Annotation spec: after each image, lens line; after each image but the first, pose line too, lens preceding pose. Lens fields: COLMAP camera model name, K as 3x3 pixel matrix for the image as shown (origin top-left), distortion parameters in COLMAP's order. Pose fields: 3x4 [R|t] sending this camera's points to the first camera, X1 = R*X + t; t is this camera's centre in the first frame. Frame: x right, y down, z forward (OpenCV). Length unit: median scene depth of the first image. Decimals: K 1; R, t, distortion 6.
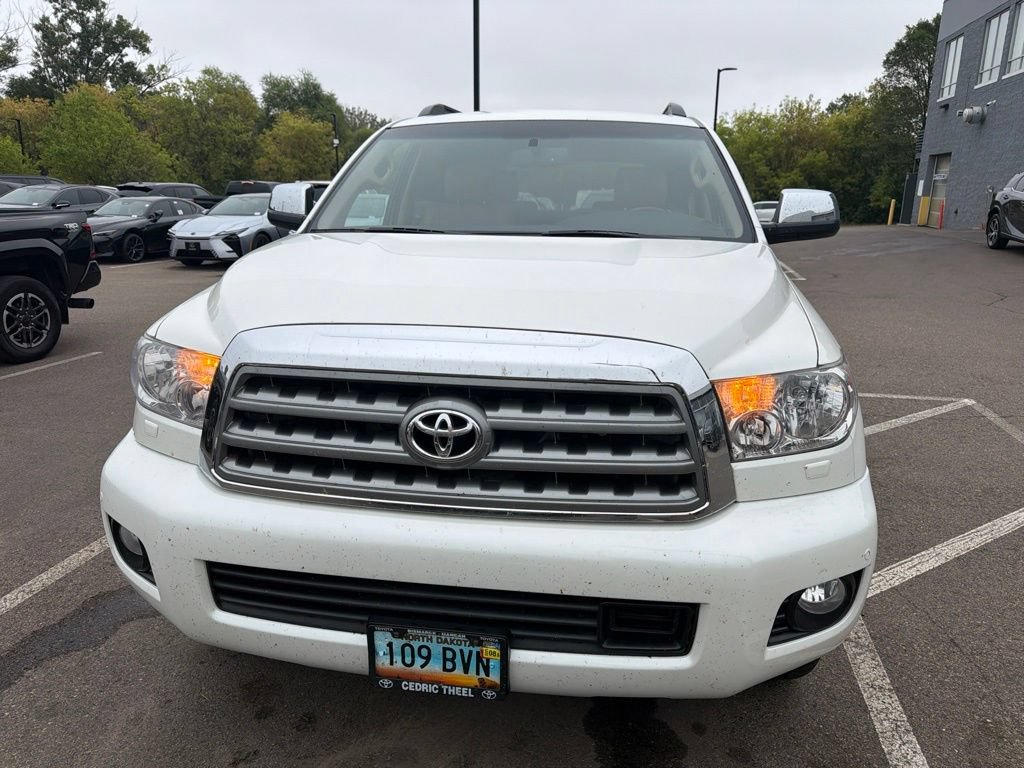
lens RADIAL K [[726.3, 0, 511.5], [0, 726.3, 388.8], [0, 0, 1]] dist [0.017386, -0.022192]
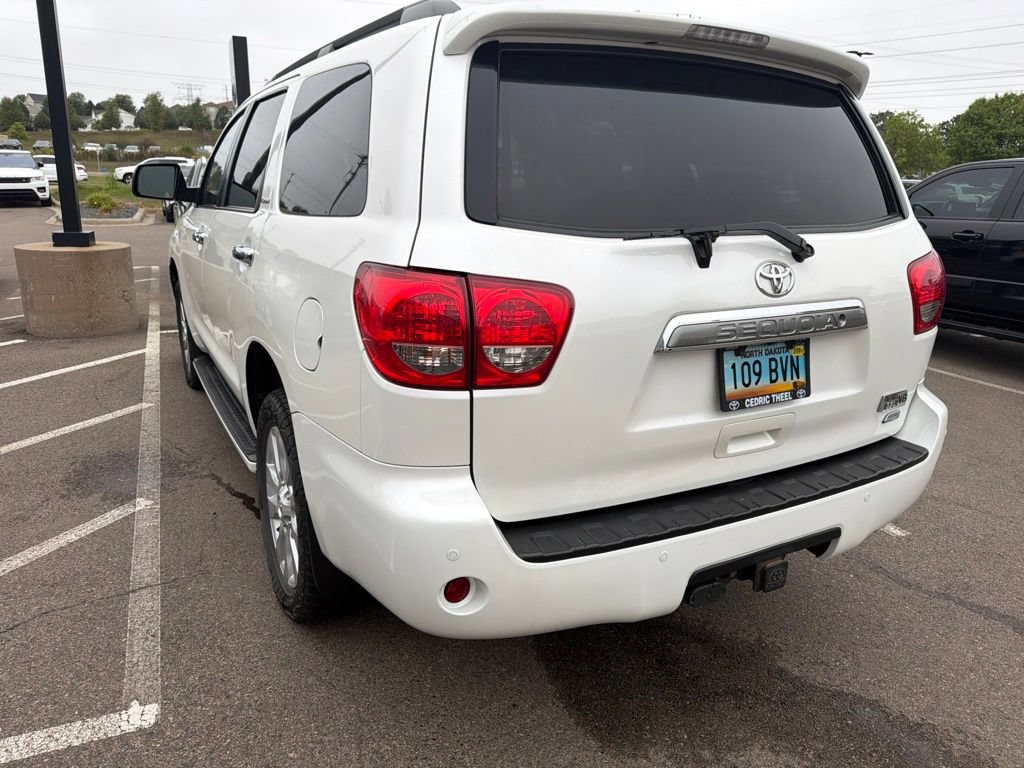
lens RADIAL K [[726.3, 0, 516.8], [0, 726.3, 379.9], [0, 0, 1]] dist [0.017386, -0.022192]
pose [[-0.795204, 0.136178, -0.590852, 0.076491], [-0.183438, 0.874759, 0.448494, -0.068529], [0.577928, 0.465029, -0.670632, 0.260375]]
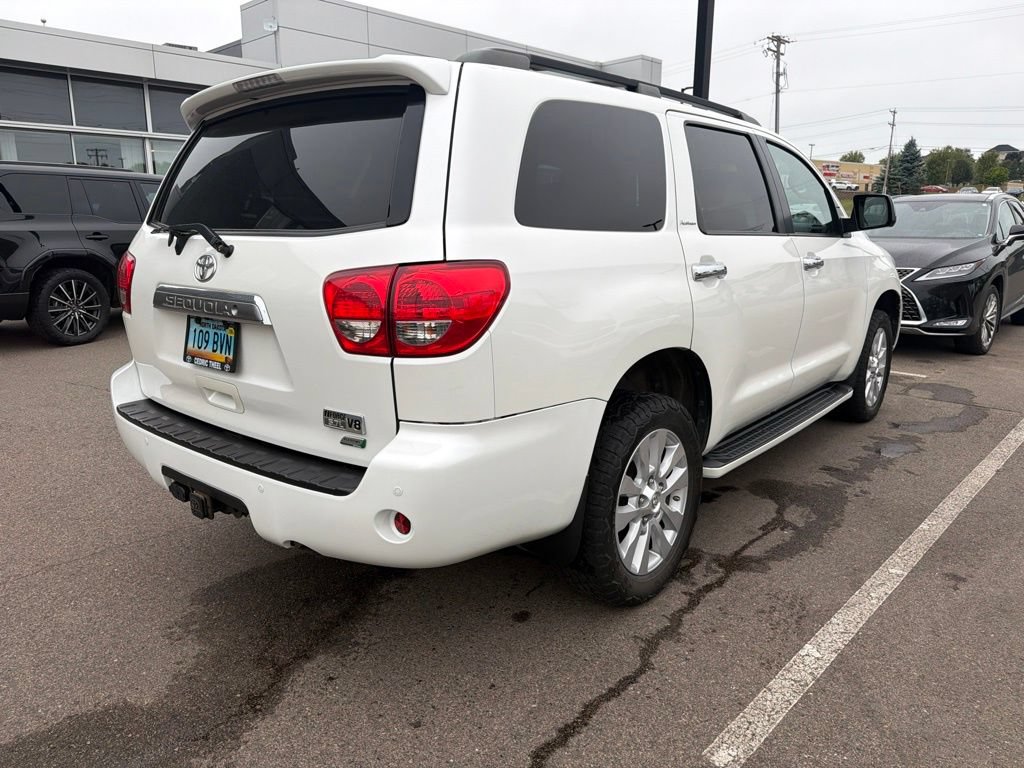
lens RADIAL K [[726.3, 0, 519.4], [0, 726.3, 377.7], [0, 0, 1]] dist [0.017386, -0.022192]
pose [[-0.854289, -0.118888, 0.506020, -0.052500], [0.129117, 0.894446, 0.428130, -0.071247], [-0.503507, 0.431082, -0.748765, 0.275309]]
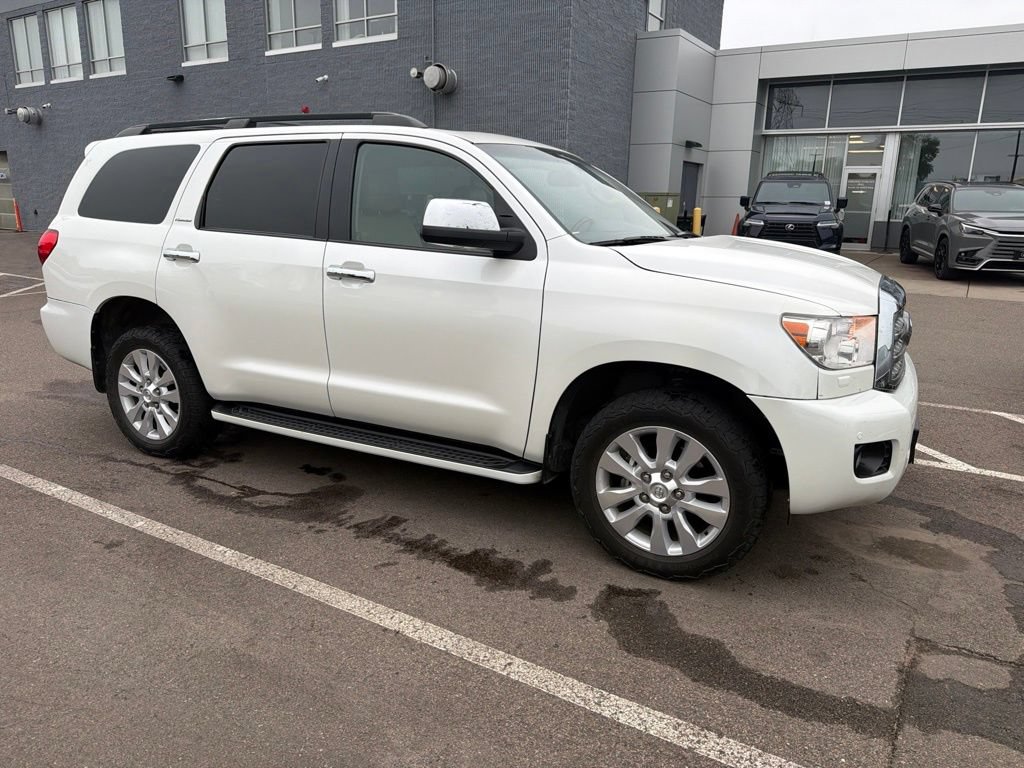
lens RADIAL K [[726.3, 0, 516.9], [0, 726.3, 388.0], [0, 0, 1]] dist [0.017386, -0.022192]
pose [[0.335280, -0.232787, 0.912906, -0.135464], [0.232470, 0.959472, 0.159283, -0.020561], [-0.912987, 0.158819, 0.375807, 0.071199]]
